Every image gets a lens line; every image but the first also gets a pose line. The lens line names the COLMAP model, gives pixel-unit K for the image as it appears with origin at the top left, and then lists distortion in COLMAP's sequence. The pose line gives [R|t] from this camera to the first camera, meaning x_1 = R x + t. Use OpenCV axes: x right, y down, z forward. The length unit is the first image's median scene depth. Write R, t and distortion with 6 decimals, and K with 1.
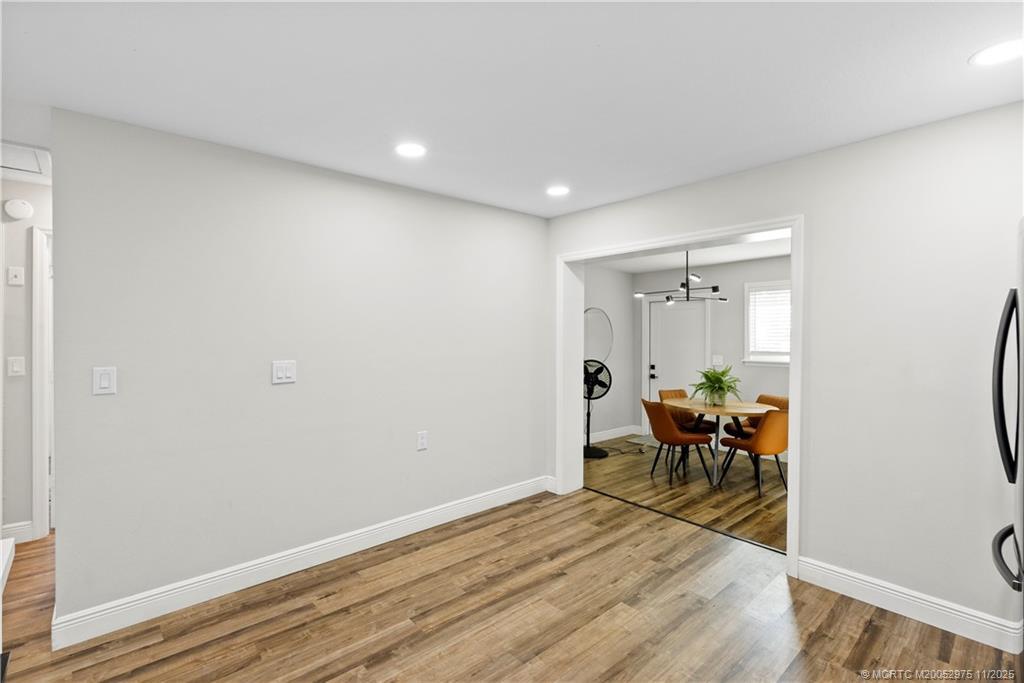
lens RADIAL K [[470.1, 0, 504.7], [0, 470.1, 334.4], [0, 0, 1]] dist [-0.006360, 0.000129]
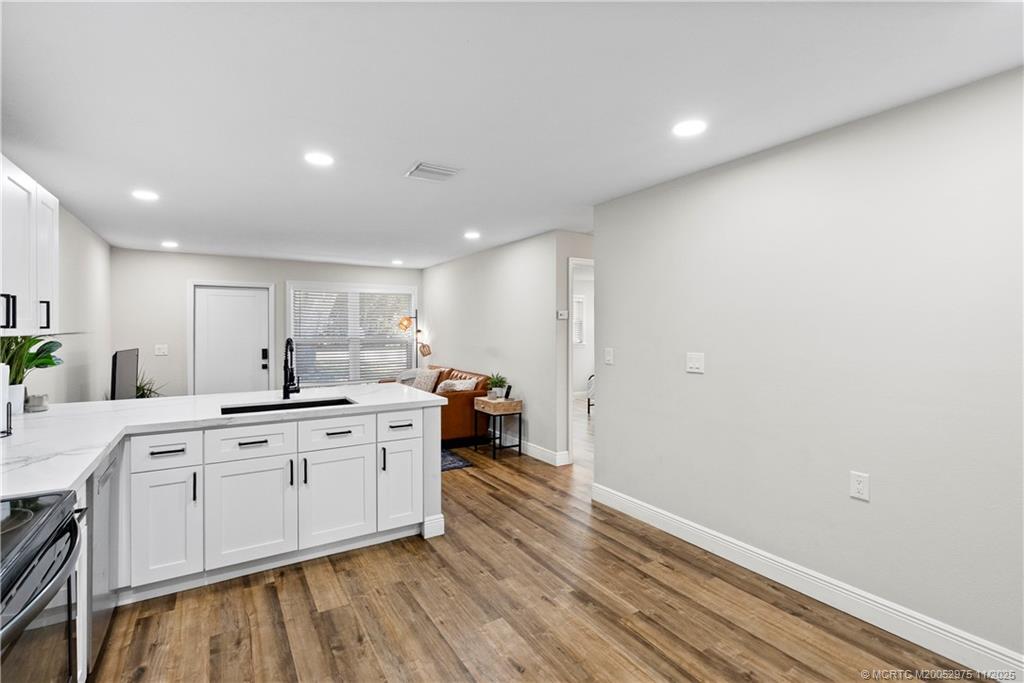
lens RADIAL K [[470.1, 0, 513.9], [0, 470.1, 332.0], [0, 0, 1]] dist [-0.006360, 0.000129]
pose [[-0.168140, 0.005519, -0.985748, 0.771459], [-0.003774, 0.999973, 0.006242, 0.001210], [0.985756, 0.004770, -0.168115, 0.833371]]
